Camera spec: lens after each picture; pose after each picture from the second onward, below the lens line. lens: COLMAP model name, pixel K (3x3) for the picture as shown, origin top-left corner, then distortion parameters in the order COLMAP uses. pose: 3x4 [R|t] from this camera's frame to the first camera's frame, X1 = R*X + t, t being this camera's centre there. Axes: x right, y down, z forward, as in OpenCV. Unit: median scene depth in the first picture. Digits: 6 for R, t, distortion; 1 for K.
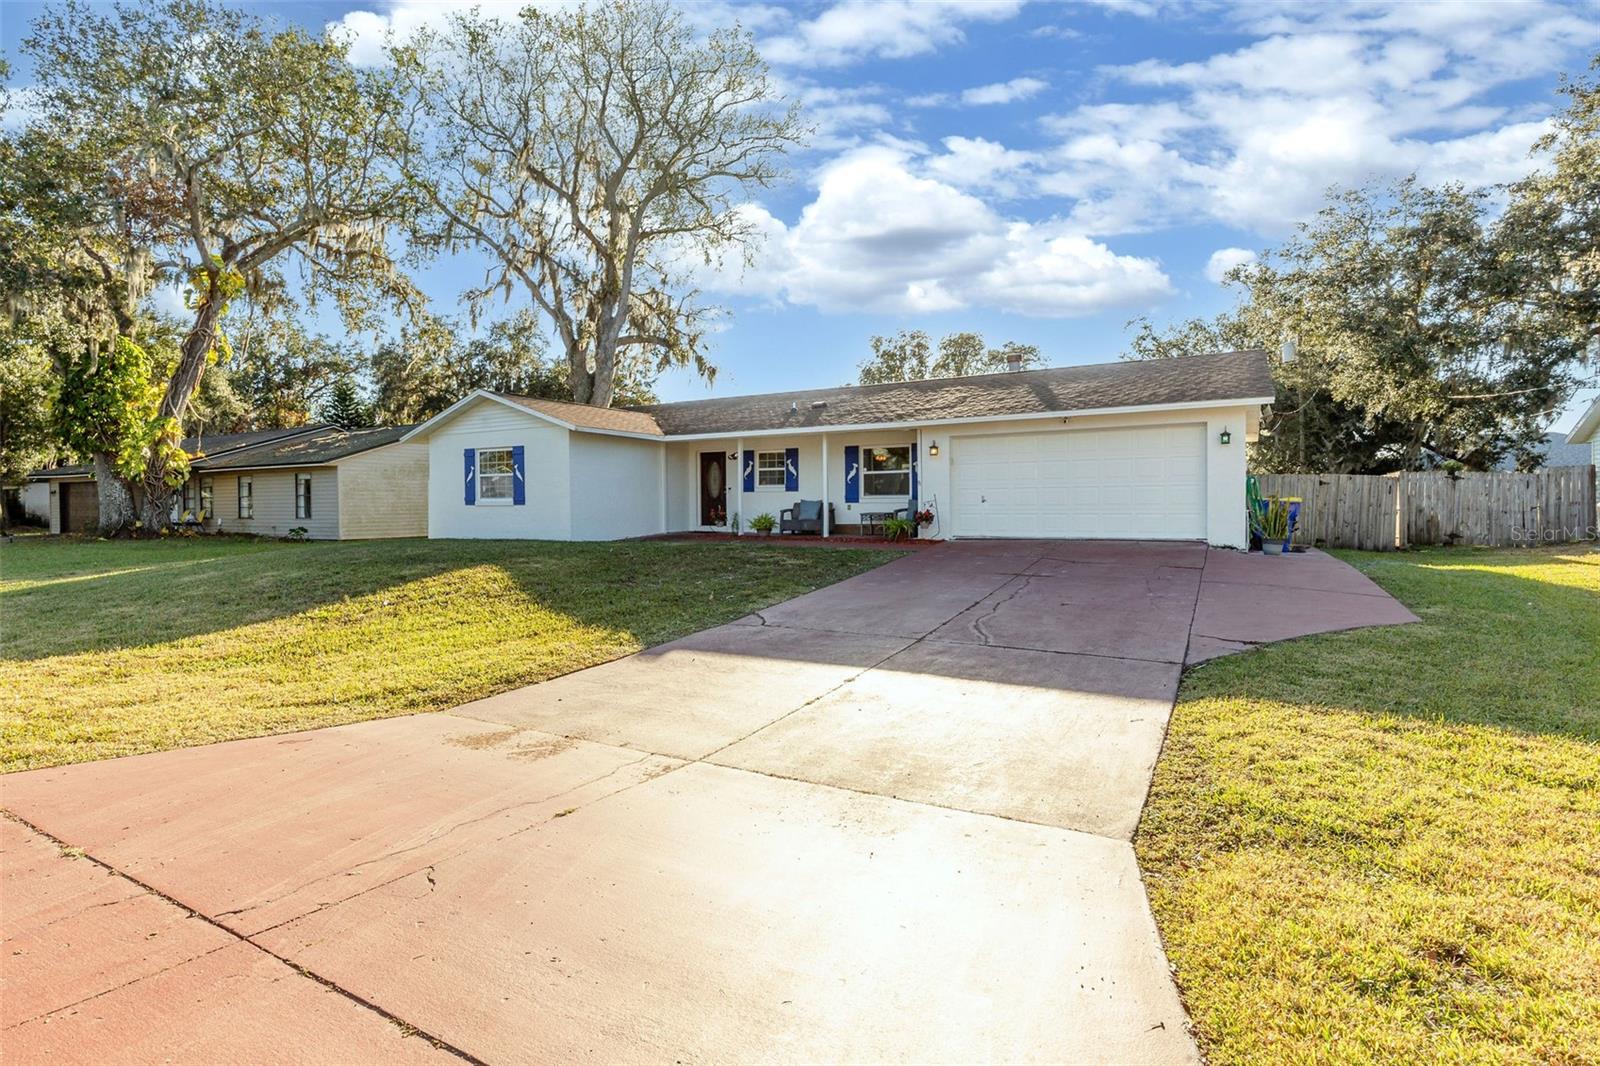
lens RADIAL K [[773.6, 0, 793.9], [0, 773.6, 525.1], [0, 0, 1]] dist [-0.011623, -0.000419]
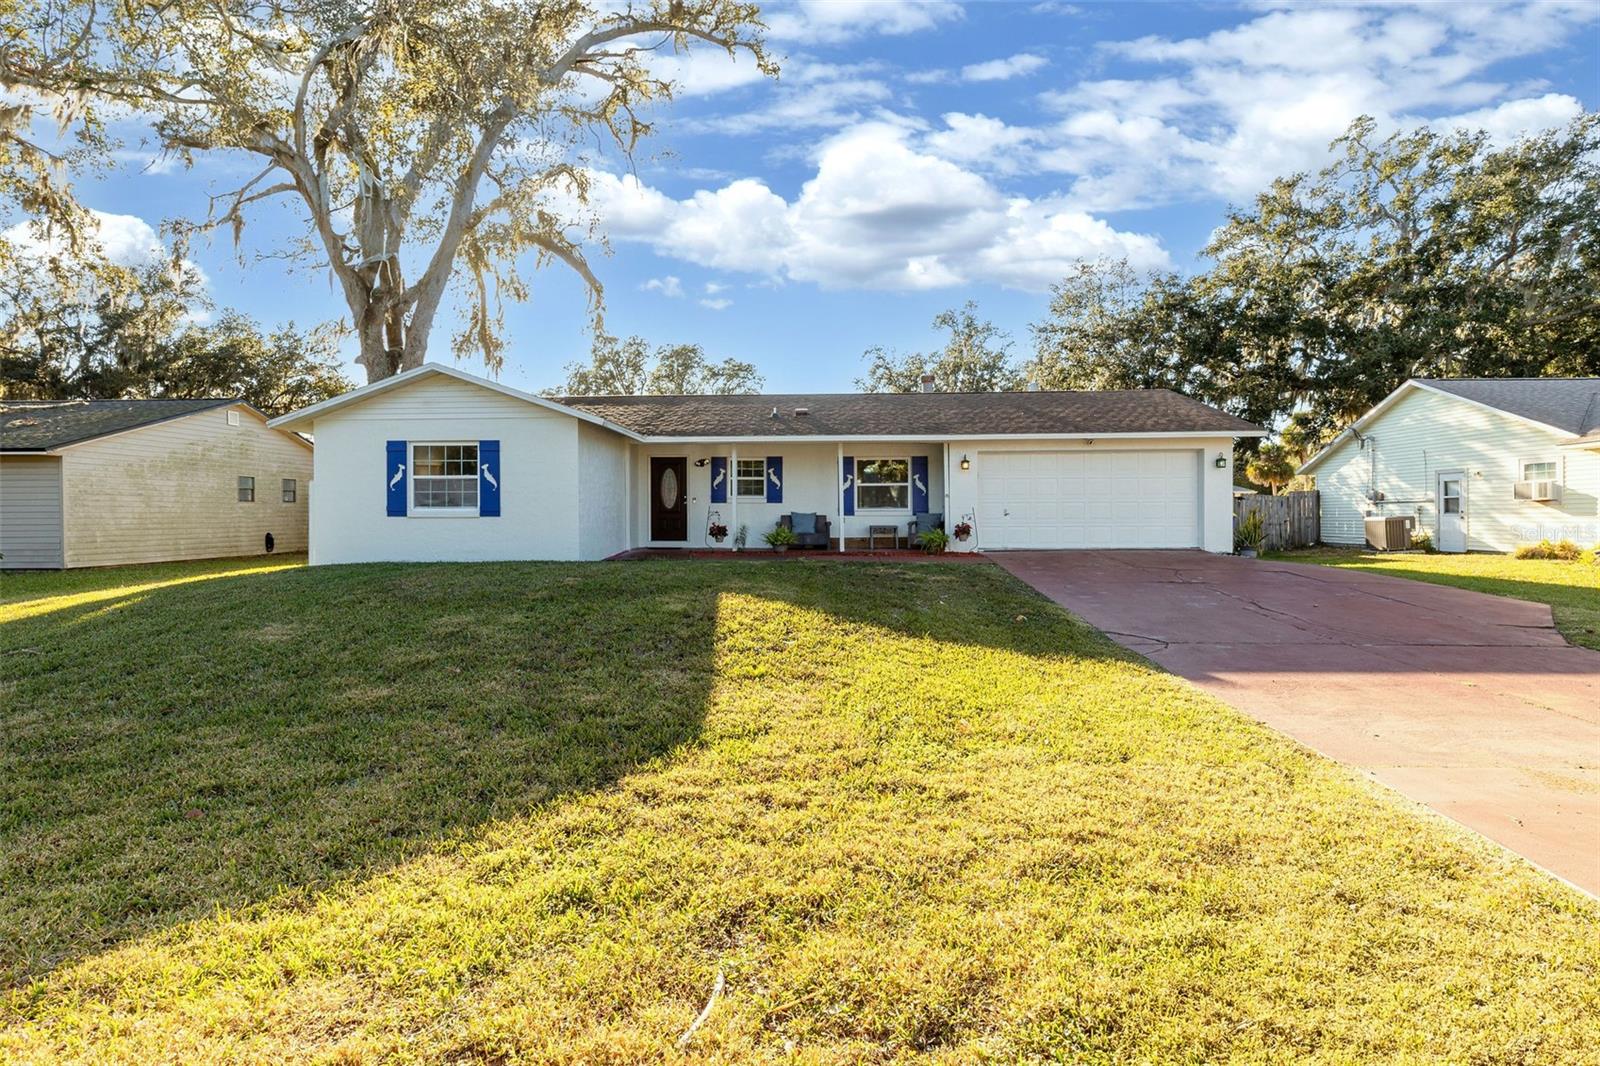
lens RADIAL K [[773.6, 0, 805.4], [0, 773.6, 529.2], [0, 0, 1]] dist [-0.011623, -0.000419]
pose [[0.889061, -0.004264, 0.457769, -0.394934], [0.008815, 0.999931, -0.007806, -0.004441], [-0.457704, 0.010975, 0.889037, 0.158291]]
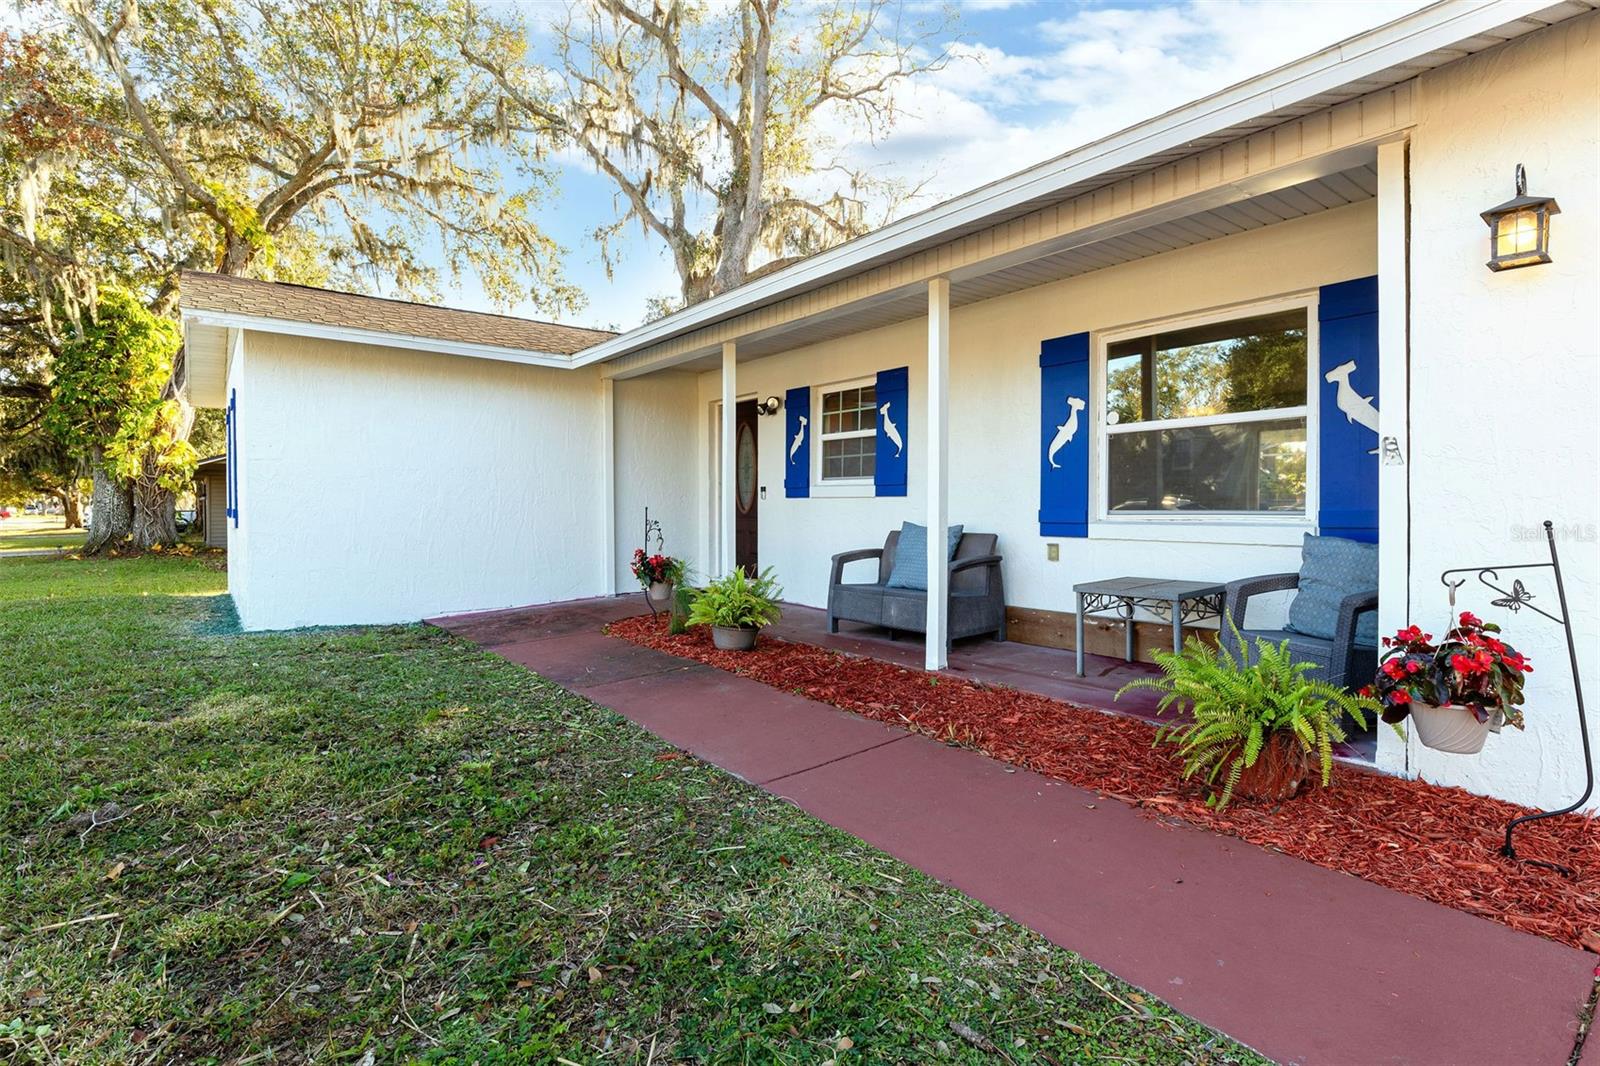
lens RADIAL K [[773.6, 0, 801.7], [0, 773.6, 526.6], [0, 0, 1]] dist [-0.011623, -0.000419]
pose [[0.926250, 0.014271, -0.376640, 0.089030], [-0.014404, 0.999893, 0.002463, -0.030452], [0.376635, 0.003143, 0.926357, 0.671120]]
